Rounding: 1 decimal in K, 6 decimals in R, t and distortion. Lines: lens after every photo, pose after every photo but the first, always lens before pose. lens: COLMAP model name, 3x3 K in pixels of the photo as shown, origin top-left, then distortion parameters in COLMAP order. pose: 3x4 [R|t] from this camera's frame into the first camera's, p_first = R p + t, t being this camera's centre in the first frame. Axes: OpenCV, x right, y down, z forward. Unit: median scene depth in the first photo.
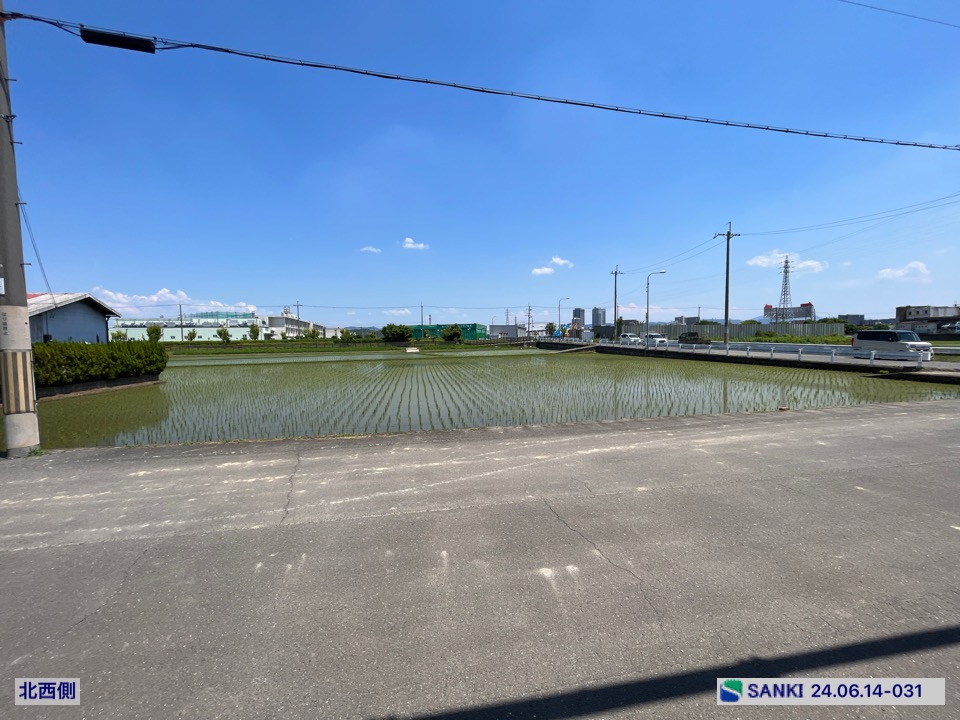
lens RADIAL K [[390.9, 0, 477.0], [0, 390.9, 361.8], [0, 0, 1]] dist [-0.001851, 0.000217]
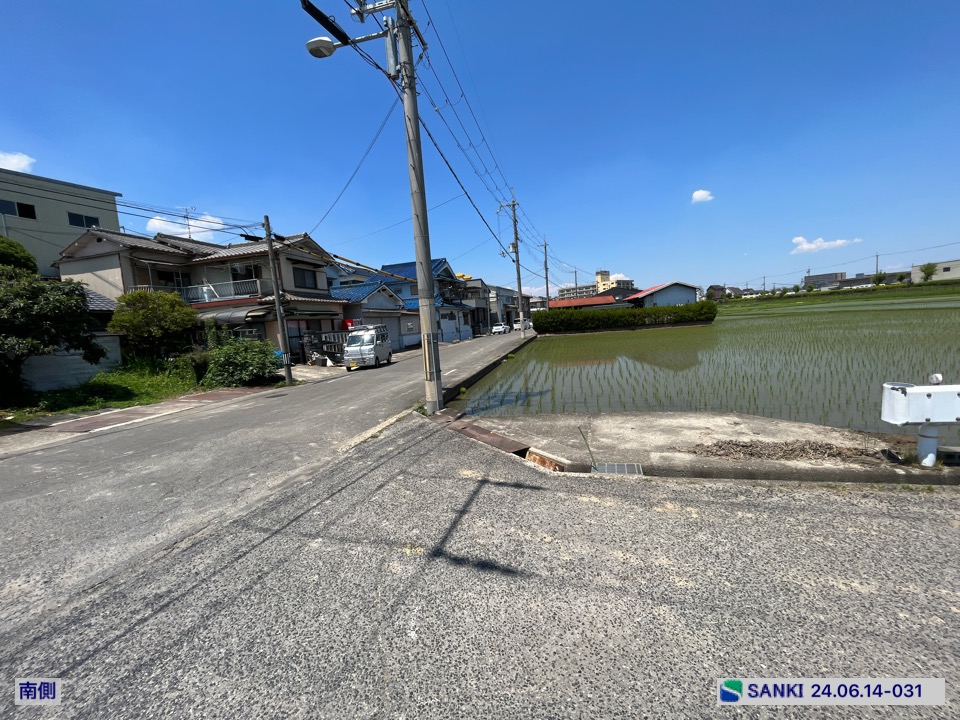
lens RADIAL K [[390.9, 0, 476.3], [0, 390.9, 360.9], [0, 0, 1]] dist [-0.001851, 0.000217]
pose [[-0.384557, 0.135750, -0.913065, 0.736713], [0.038748, 0.990630, 0.130963, -0.036658], [0.922288, 0.014984, -0.386214, 0.449414]]
